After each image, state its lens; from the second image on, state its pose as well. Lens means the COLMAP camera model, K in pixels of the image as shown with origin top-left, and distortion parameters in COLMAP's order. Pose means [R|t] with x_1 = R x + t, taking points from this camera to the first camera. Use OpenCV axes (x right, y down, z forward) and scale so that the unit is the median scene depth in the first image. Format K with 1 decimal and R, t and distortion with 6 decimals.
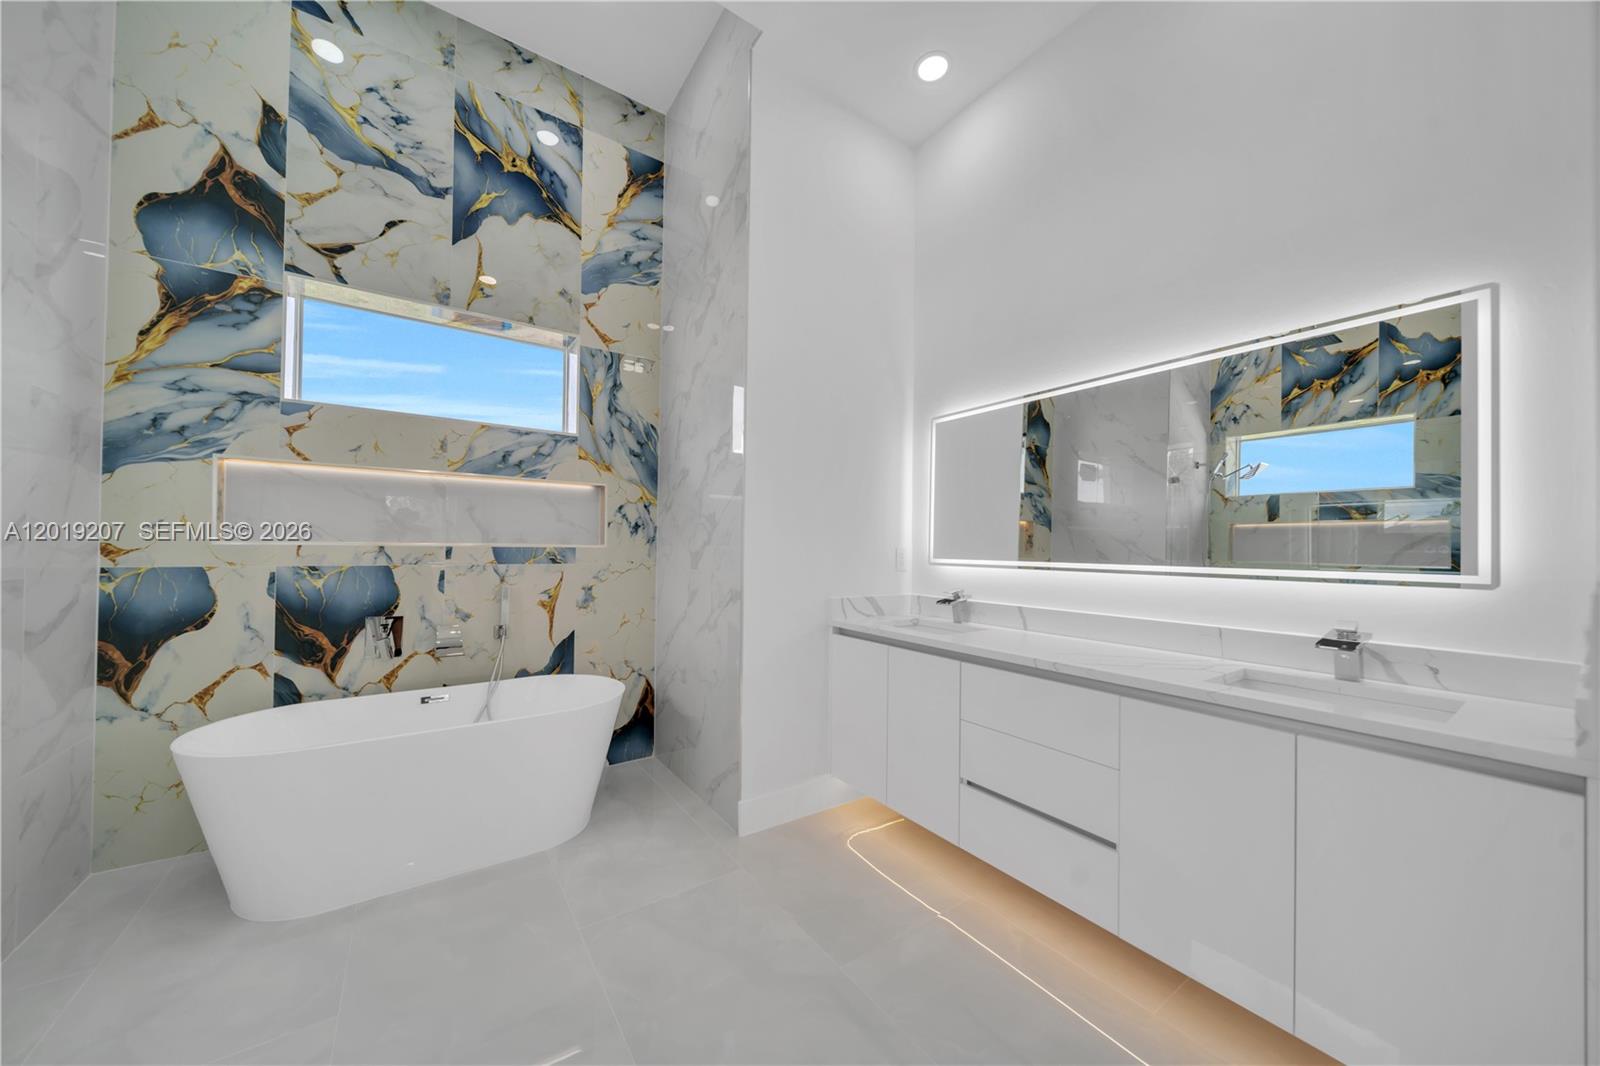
lens RADIAL K [[553.4, 0, 798.3], [0, 553.4, 541.7], [0, 0, 1]] dist [-0.000300, -0.000012]
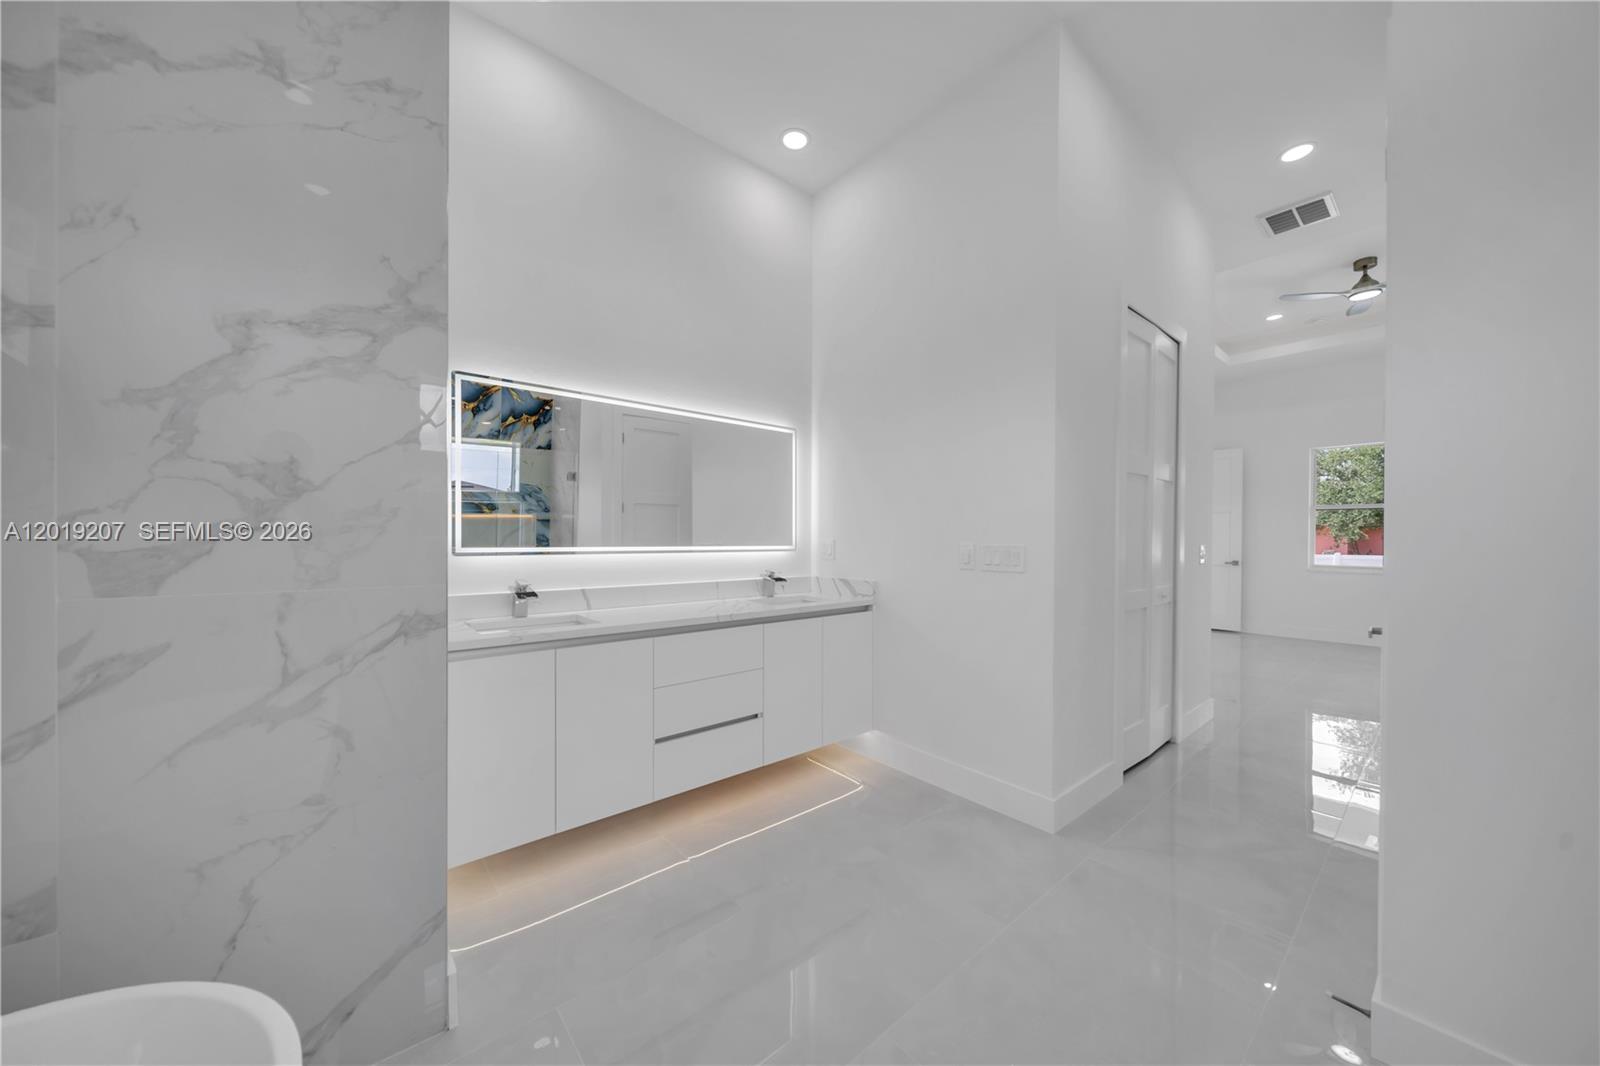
lens RADIAL K [[553.4, 0, 798.3], [0, 553.4, 541.7], [0, 0, 1]] dist [-0.000300, -0.000012]
pose [[-0.113683, -0.015970, 0.993389, -0.423607], [-0.004737, 0.999868, 0.015532, 0.004505], [-0.993506, -0.002940, -0.113744, 0.417674]]
